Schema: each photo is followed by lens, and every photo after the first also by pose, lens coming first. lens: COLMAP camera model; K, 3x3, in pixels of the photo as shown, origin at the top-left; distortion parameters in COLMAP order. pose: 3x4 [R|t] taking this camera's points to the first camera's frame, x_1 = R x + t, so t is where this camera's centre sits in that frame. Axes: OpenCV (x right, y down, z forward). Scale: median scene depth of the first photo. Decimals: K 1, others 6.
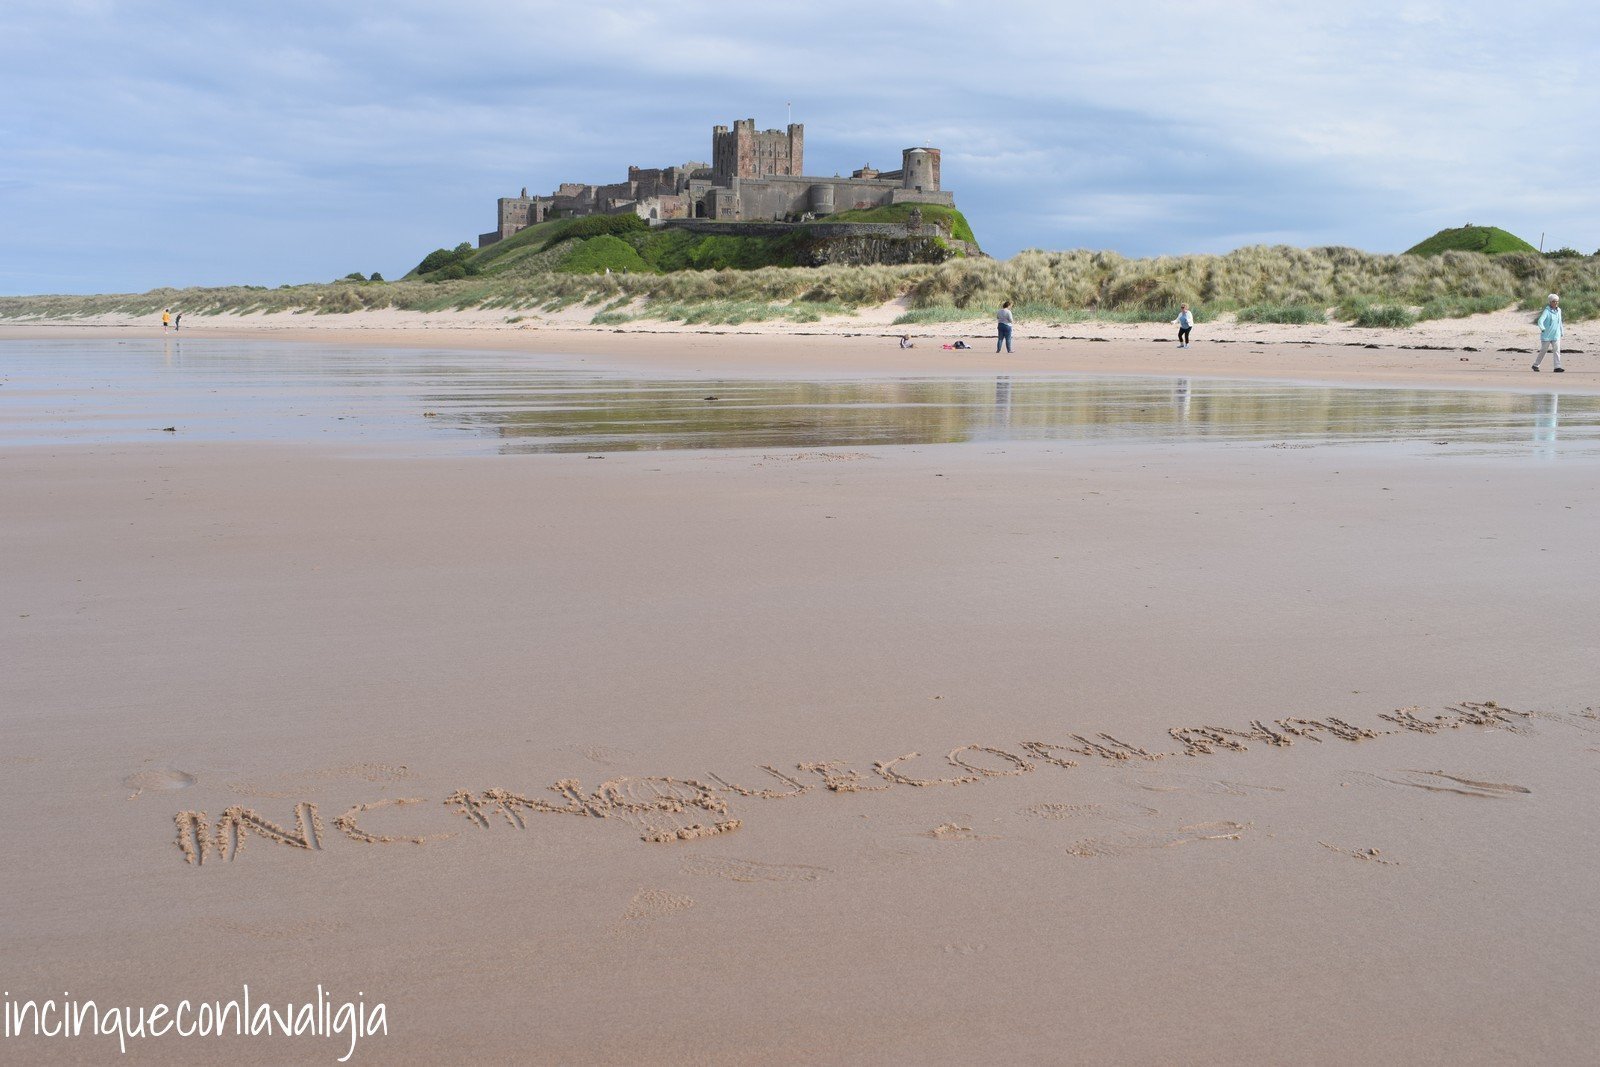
lens RADIAL K [[1696.7, 0, 804.2], [0, 1696.7, 536.5], [0, 0, 1]] dist [-0.048734, 0.000000]
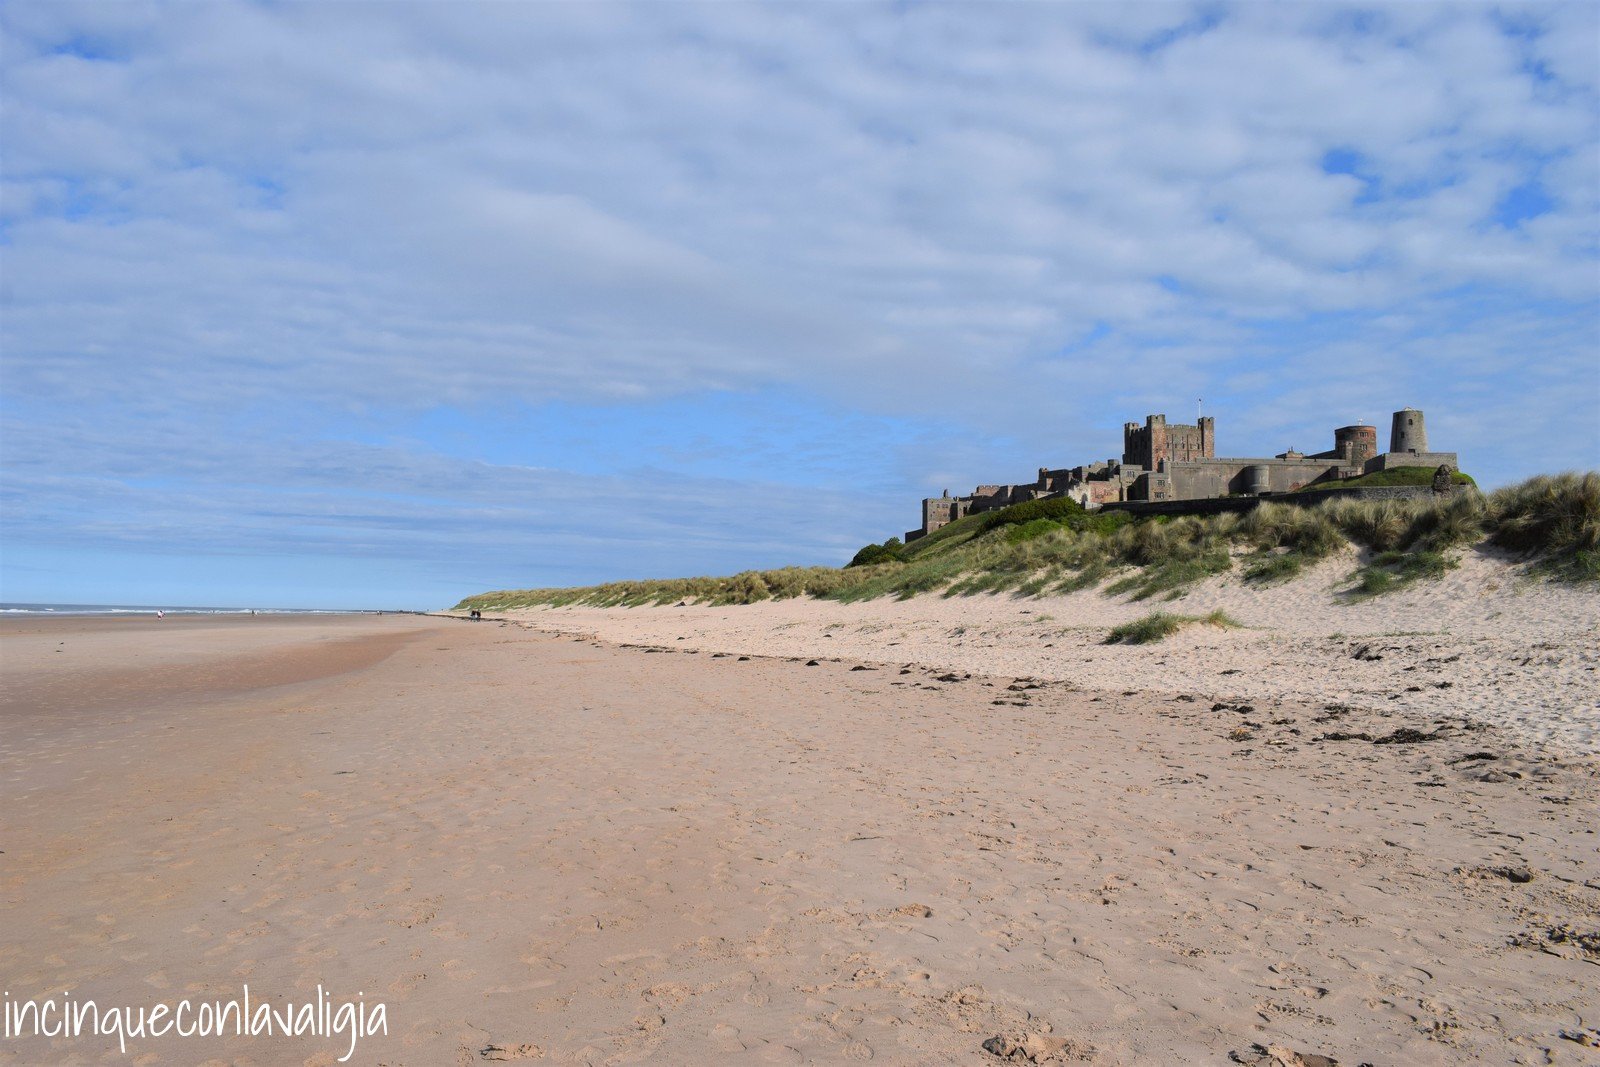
lens RADIAL K [[1240.6, 0, 802.3], [0, 1240.6, 528.9], [0, 0, 1]] dist [-0.104074, 0.008511]
pose [[0.964771, -0.026243, -0.261778, -0.059055], [-0.023398, 0.982511, -0.184729, -0.036908], [0.262047, 0.184346, 0.947284, 0.276714]]
